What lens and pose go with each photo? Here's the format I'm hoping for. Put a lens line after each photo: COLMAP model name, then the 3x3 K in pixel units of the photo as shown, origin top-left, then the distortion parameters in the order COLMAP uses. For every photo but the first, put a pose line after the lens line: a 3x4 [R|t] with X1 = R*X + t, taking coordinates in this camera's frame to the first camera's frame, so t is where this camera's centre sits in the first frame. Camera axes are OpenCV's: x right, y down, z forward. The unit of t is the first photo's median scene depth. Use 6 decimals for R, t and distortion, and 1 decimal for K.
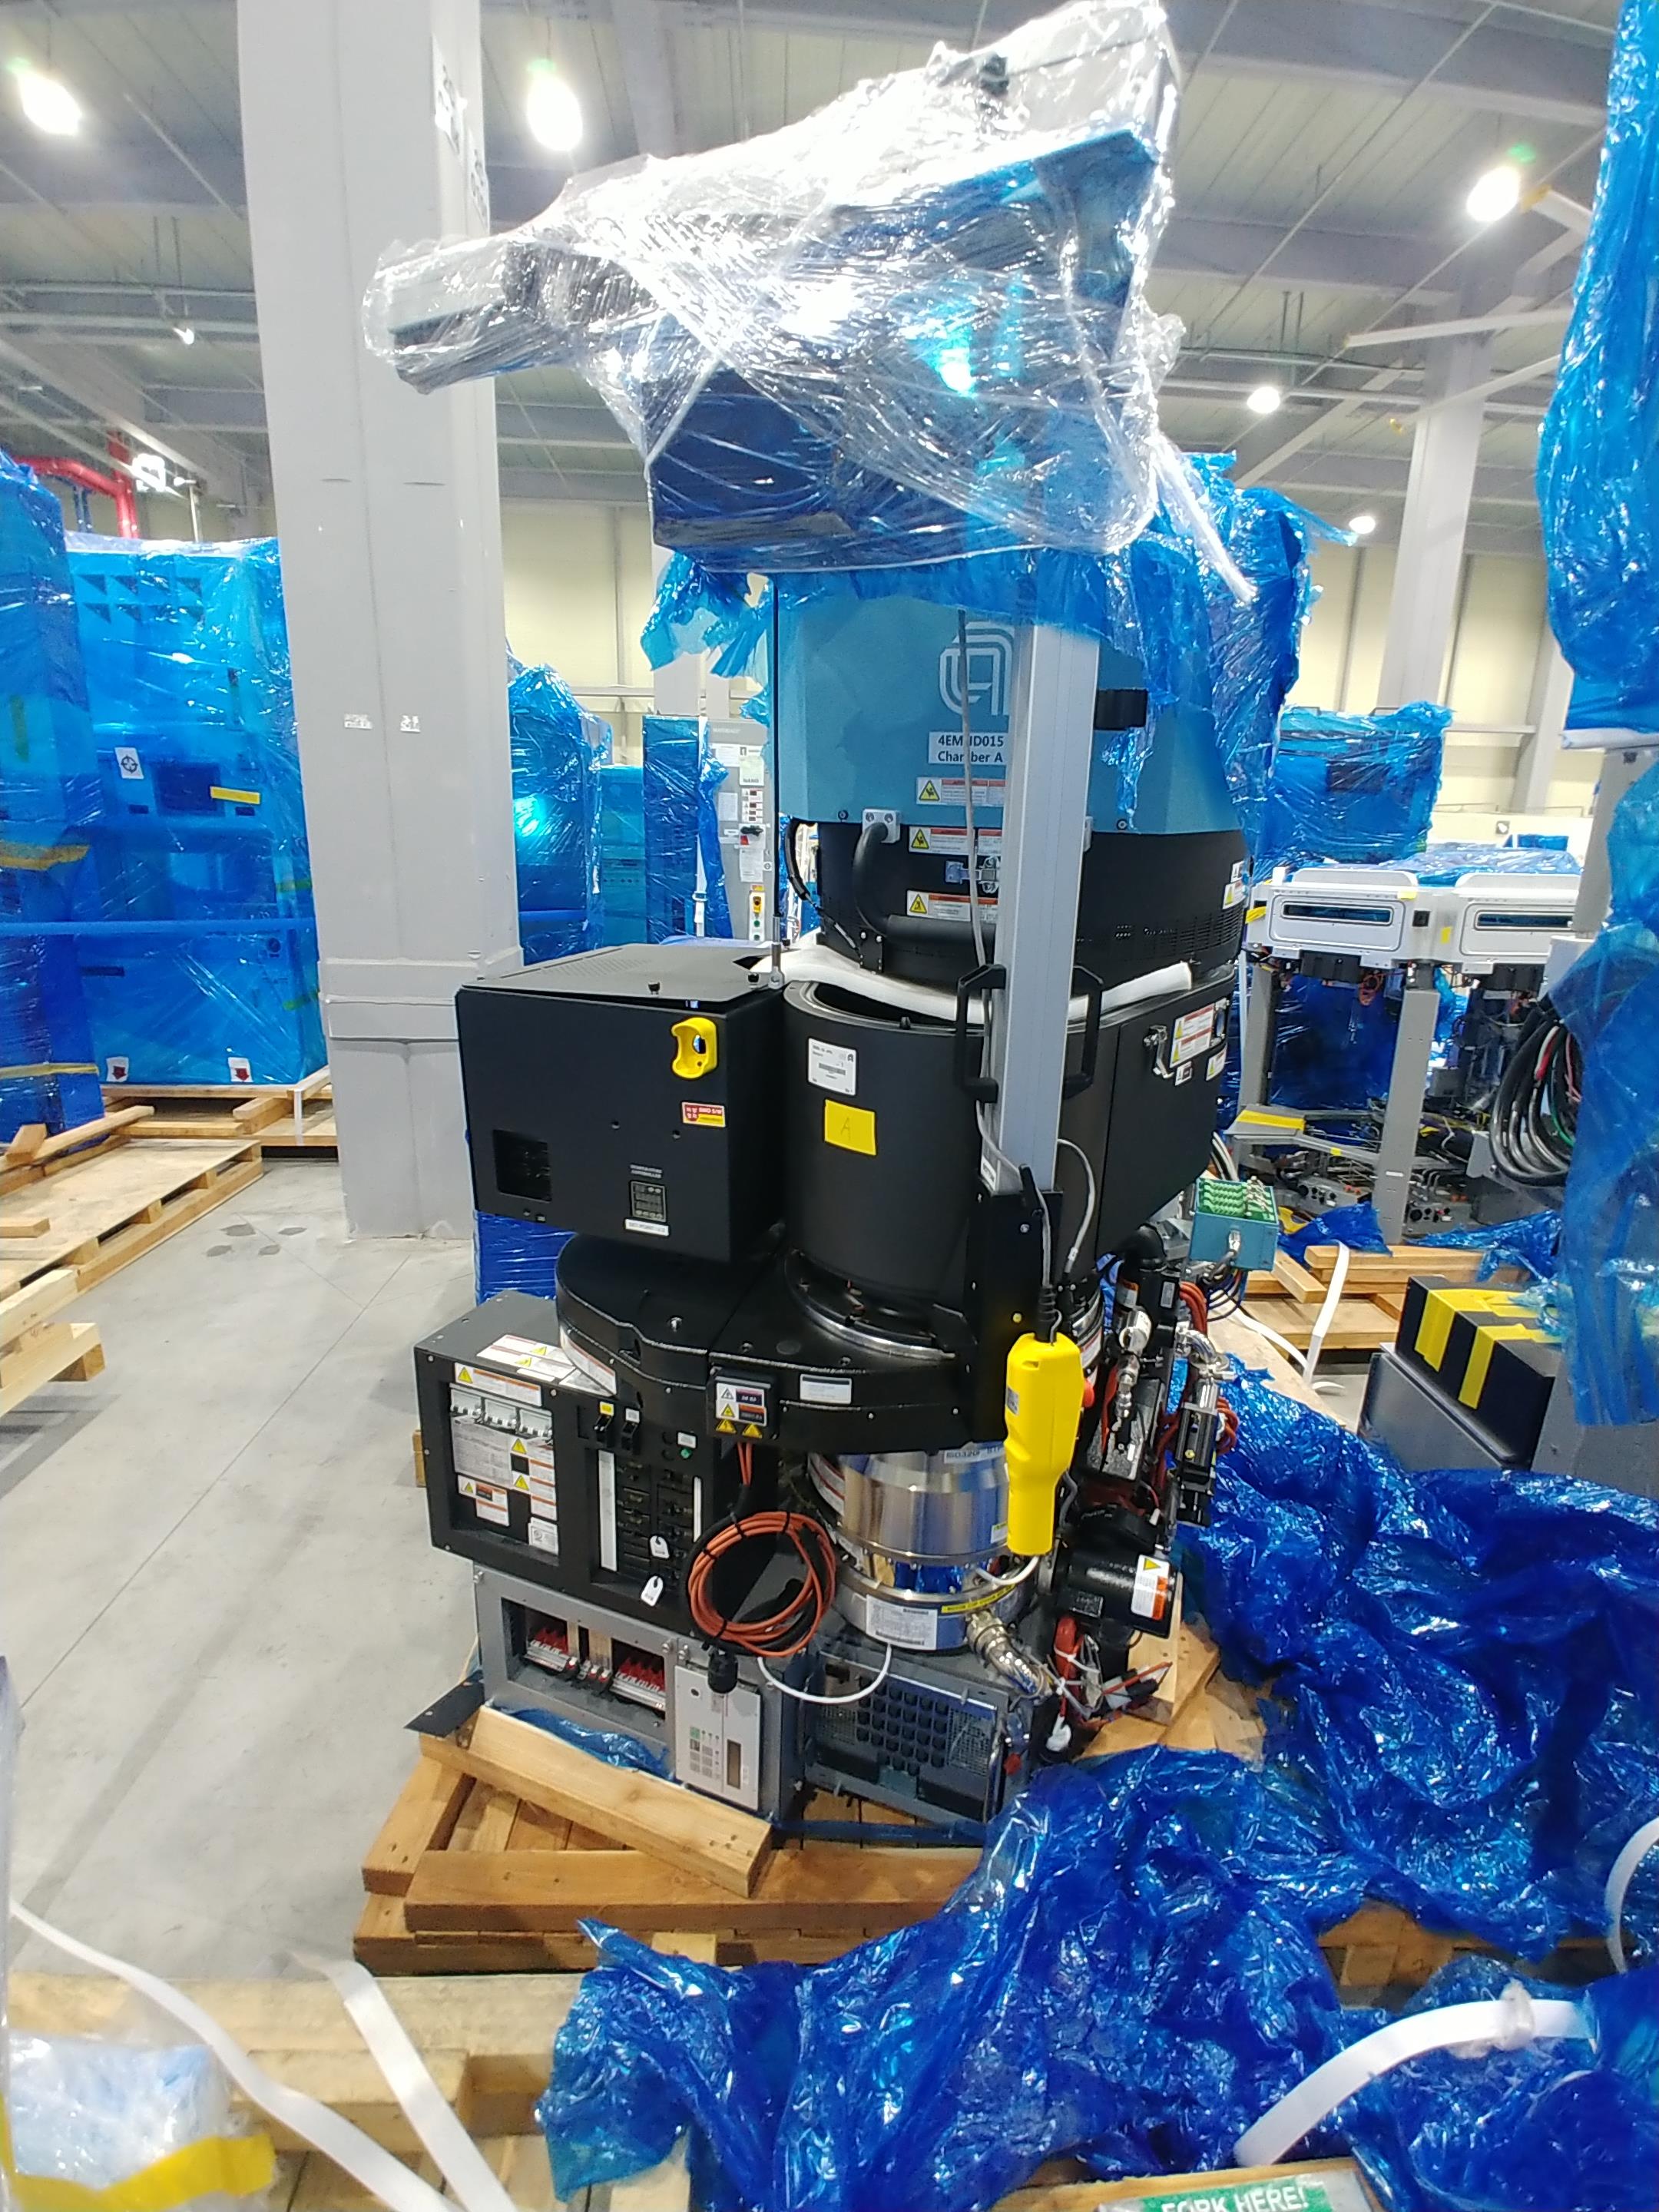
lens RADIAL K [[956.6, 0, 829.5], [0, 956.6, 1106.0], [0, 0, 1]] dist [-0.023015, -0.000193]
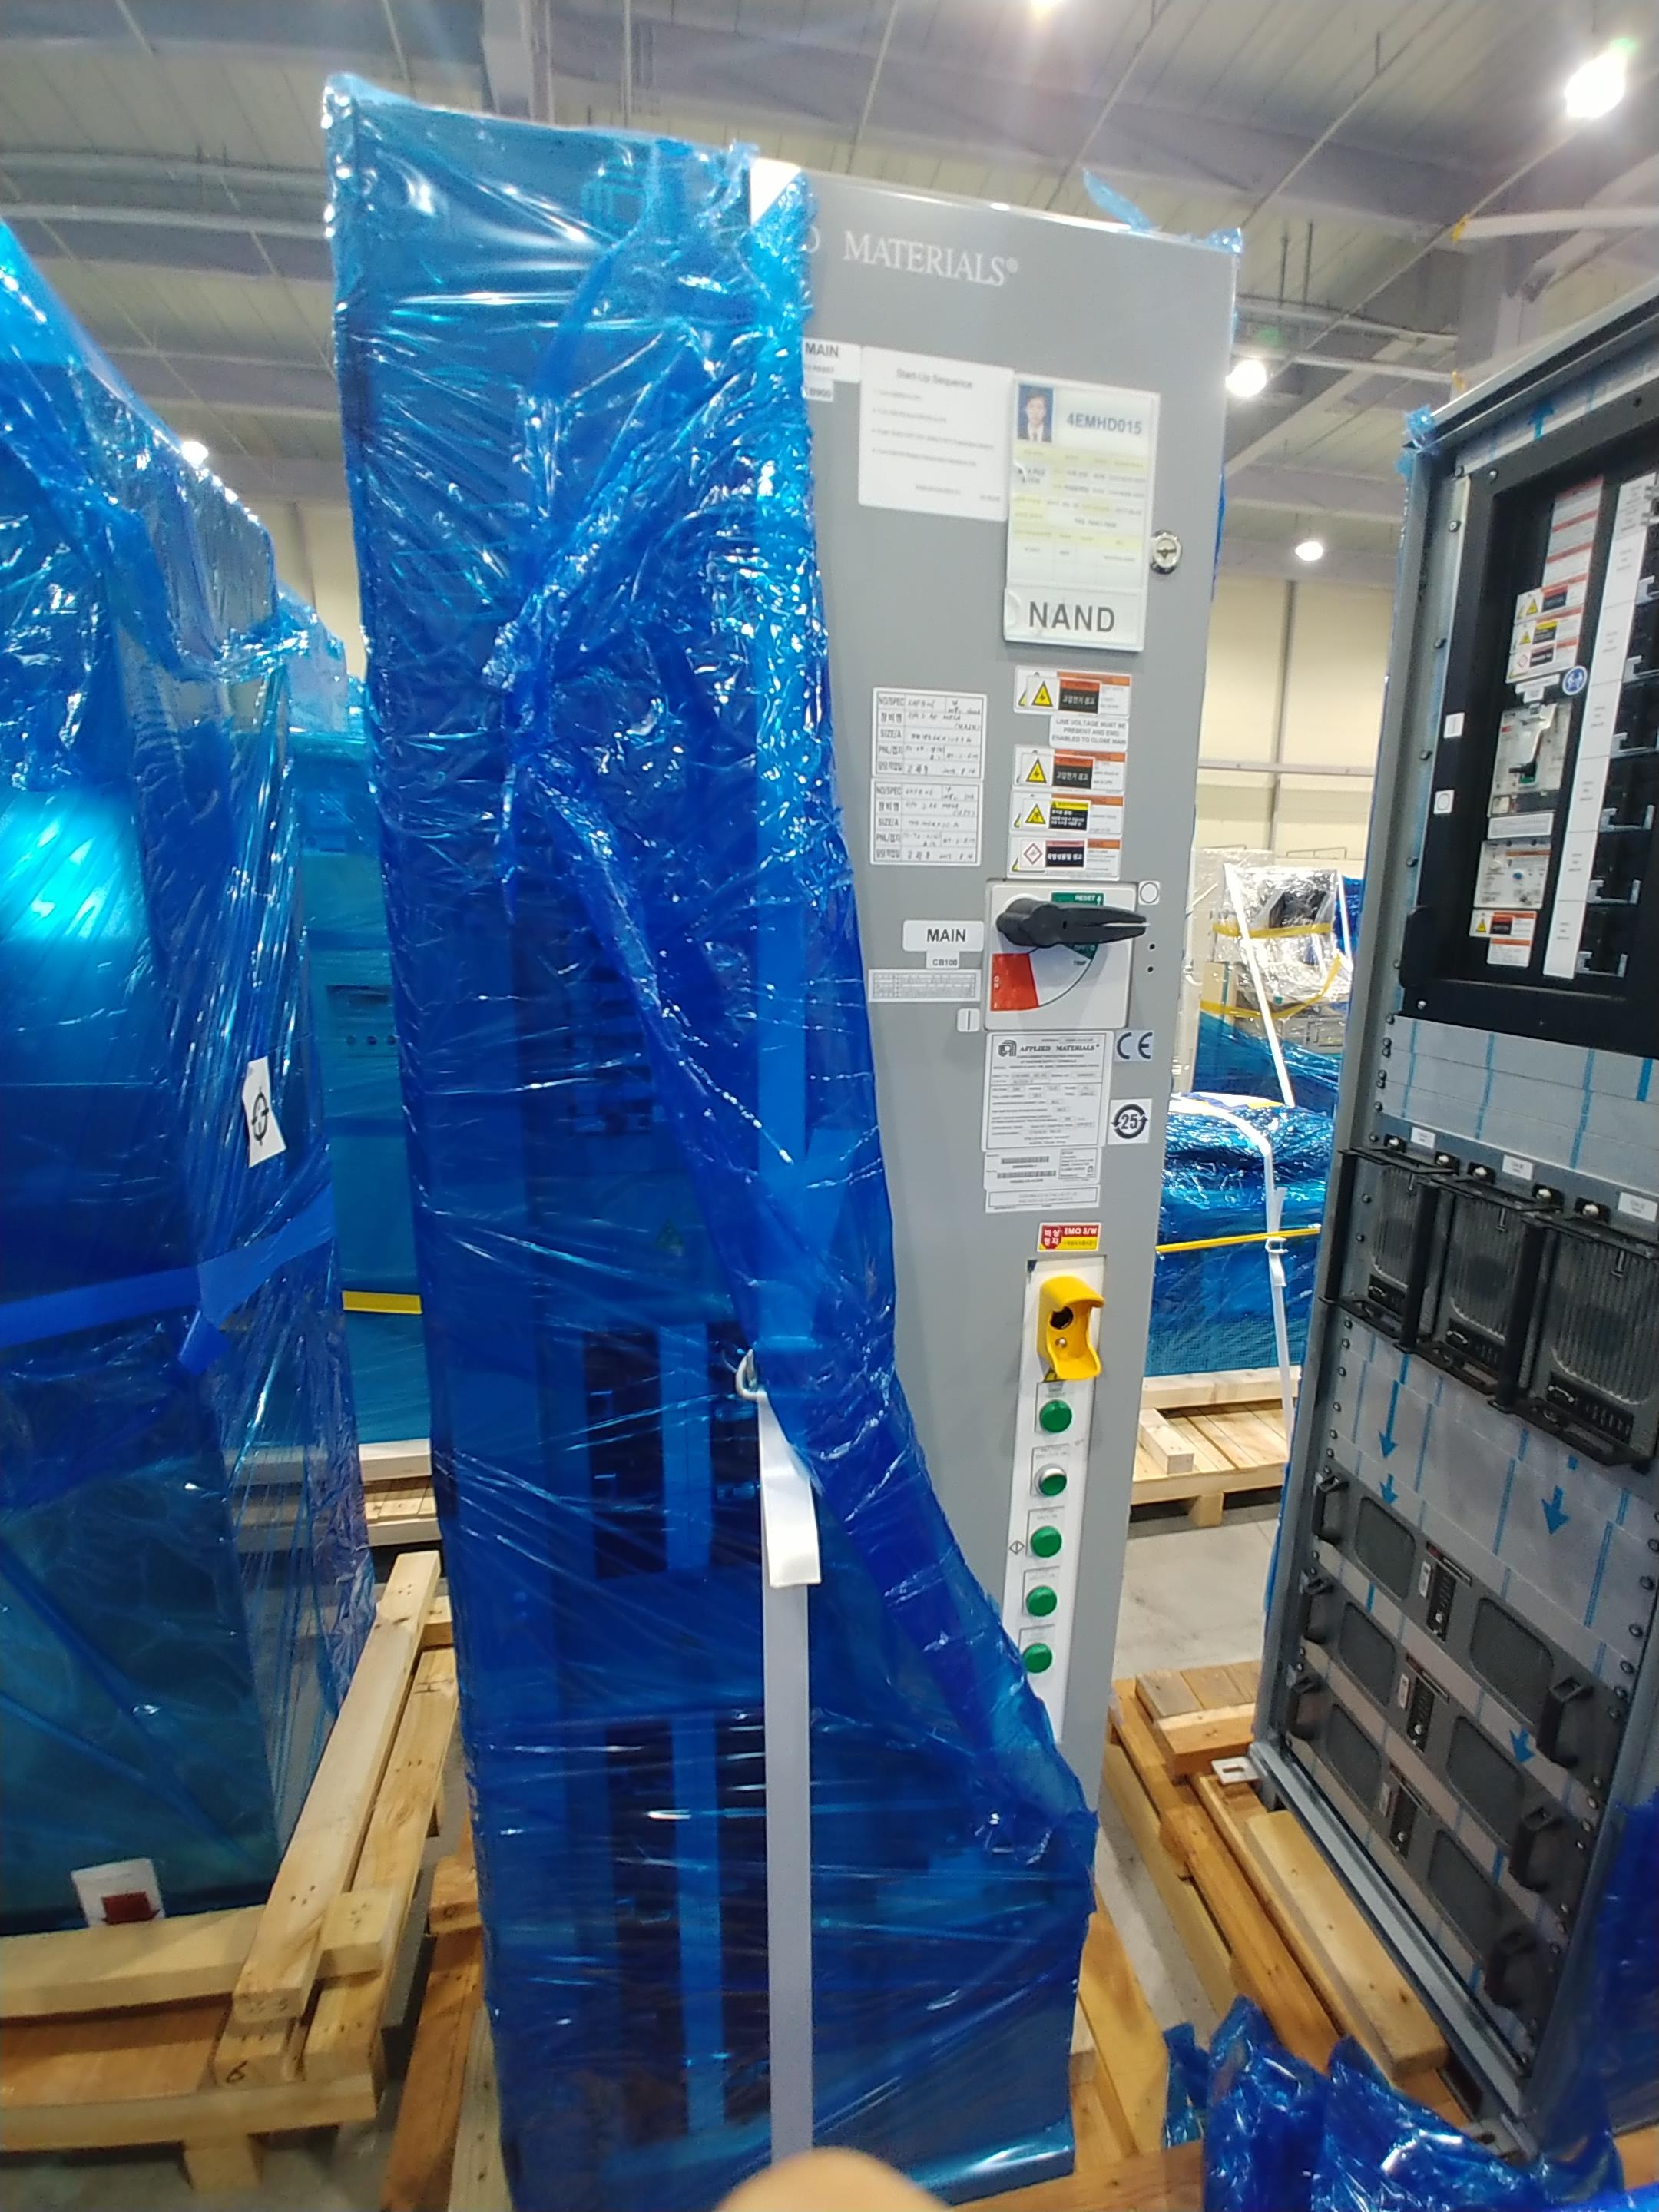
lens RADIAL K [[956.6, 0, 829.5], [0, 956.6, 1106.0], [0, 0, 1]] dist [-0.023015, -0.000193]
pose [[0.991244, -0.045491, 0.123957, -0.132250], [0.052433, 0.997199, -0.053330, -0.231270], [-0.121184, 0.059363, 0.990853, 0.778007]]
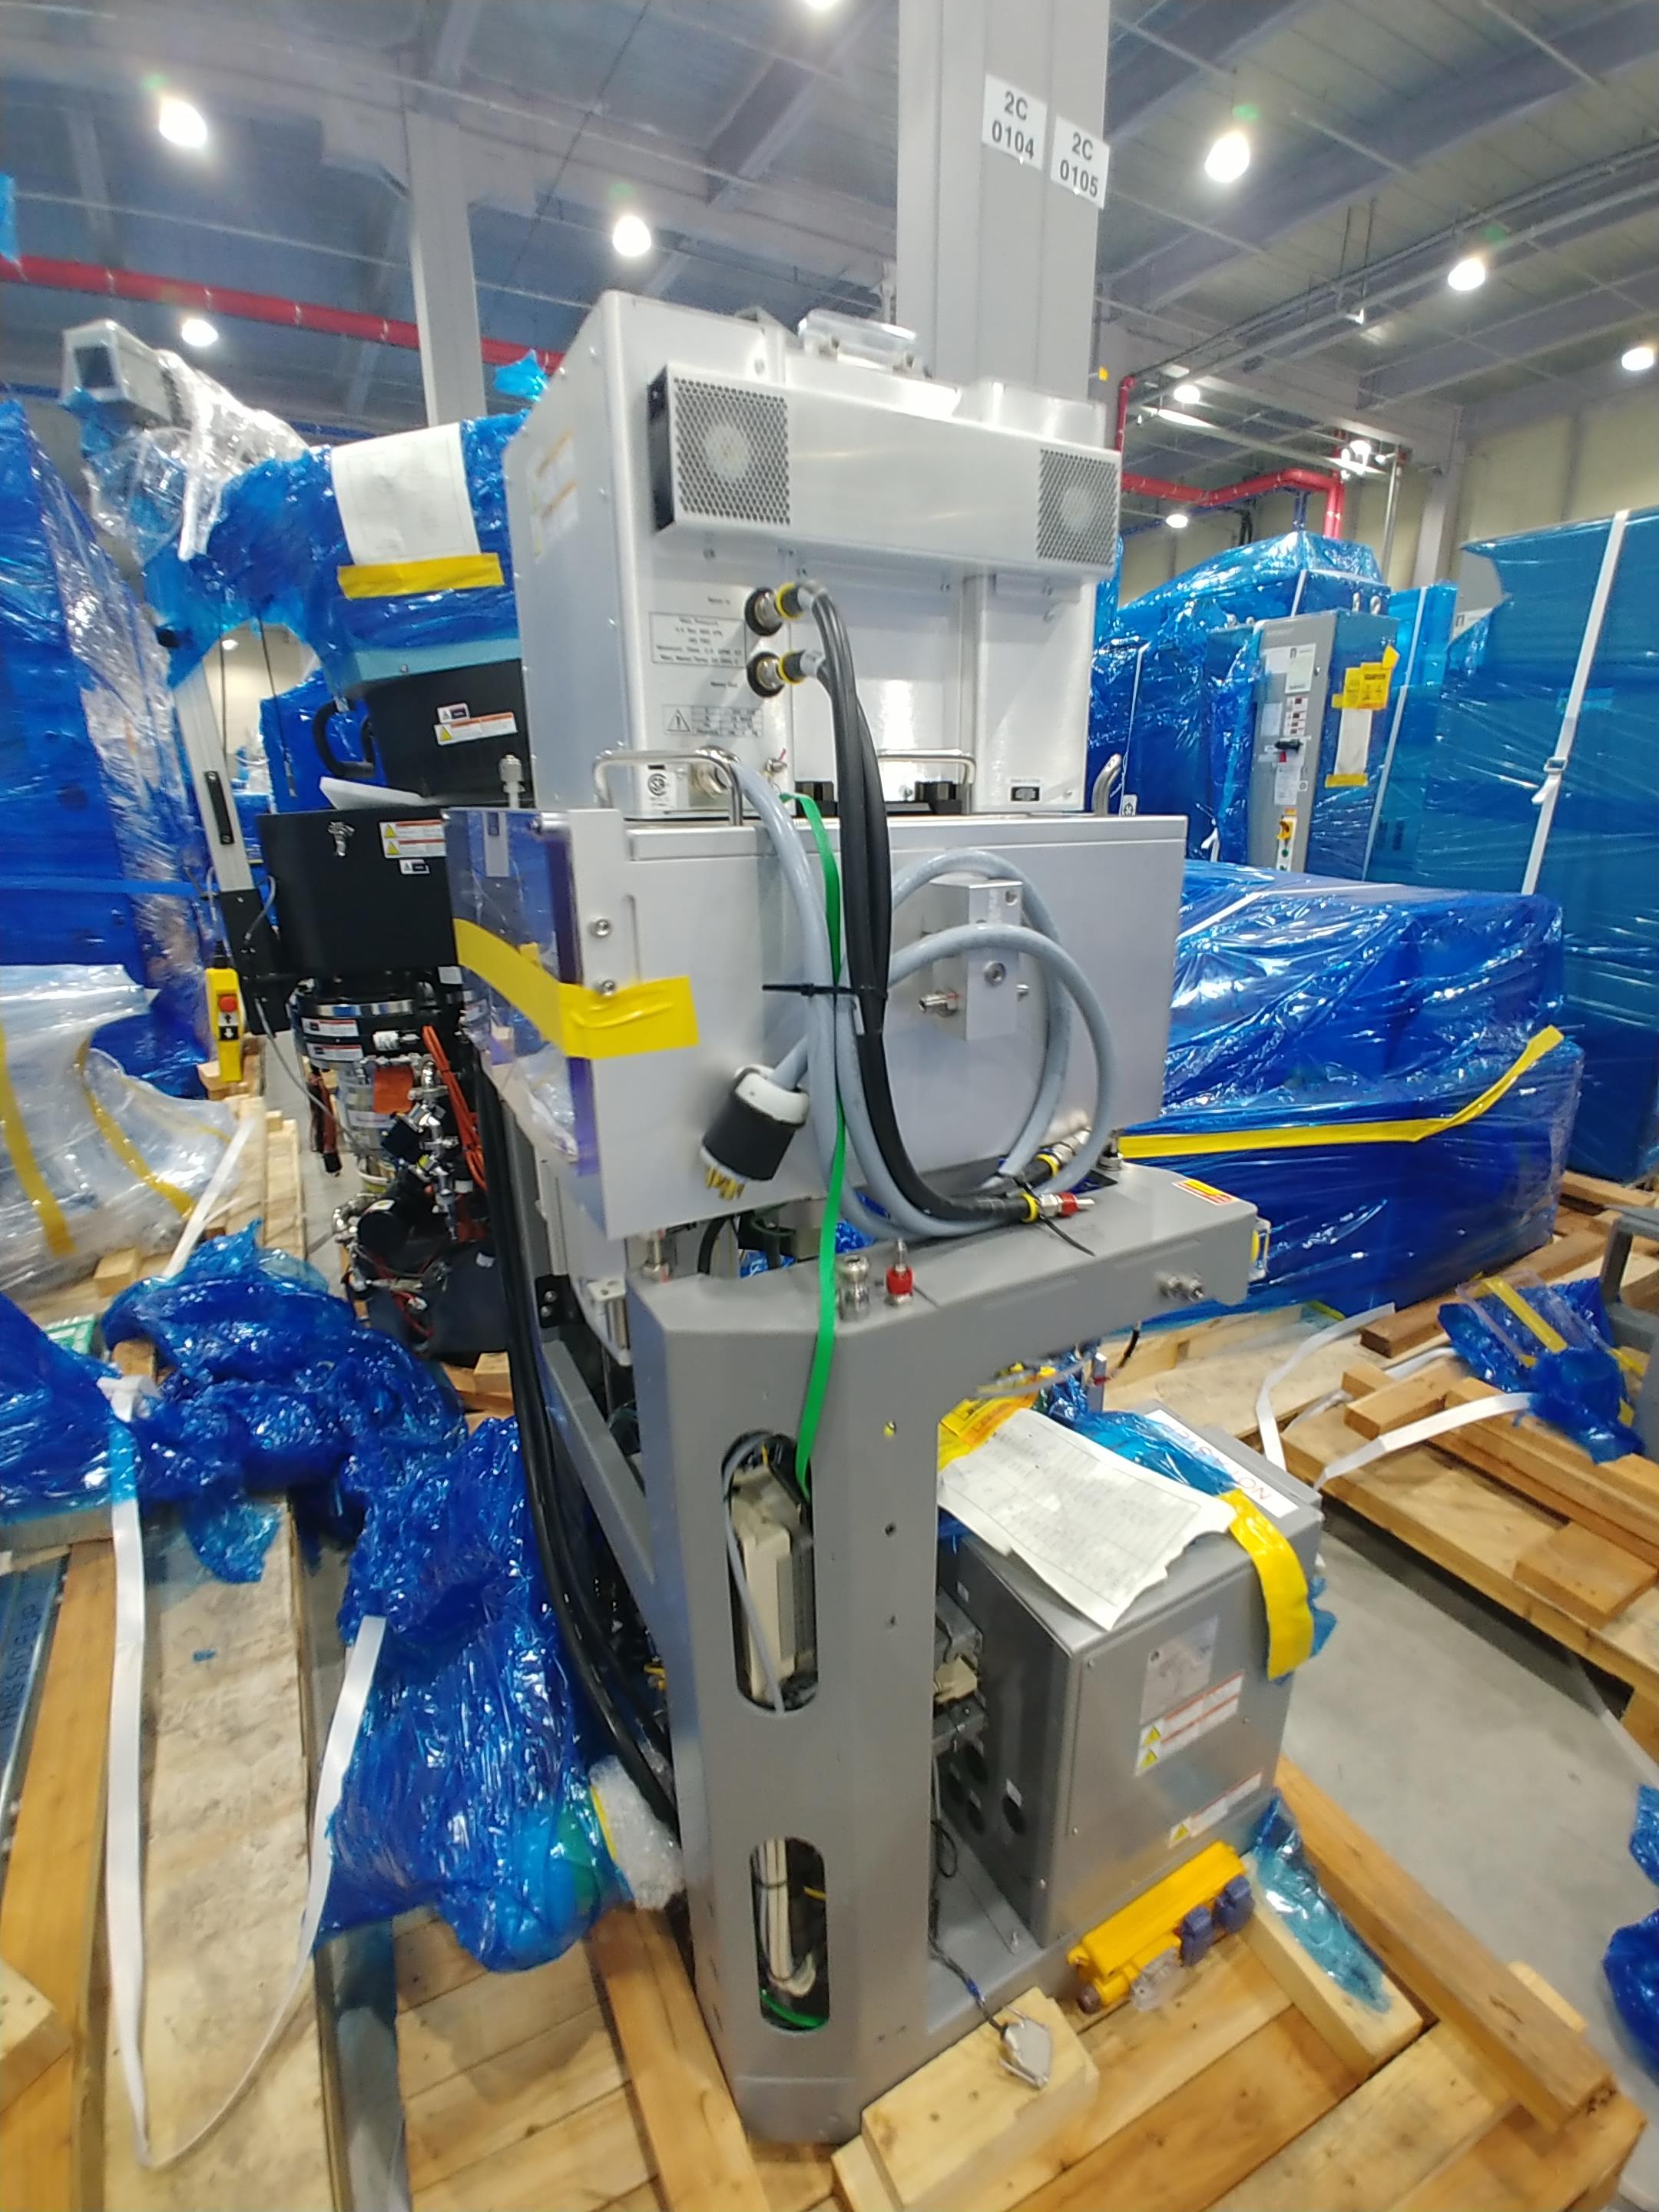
lens RADIAL K [[956.6, 0, 829.5], [0, 956.6, 1106.0], [0, 0, 1]] dist [-0.023015, -0.000193]
pose [[0.437041, 0.241577, -0.866392, 0.523087], [-0.218600, 0.962903, 0.158217, -0.013913], [0.872473, 0.120246, 0.473637, 0.238772]]
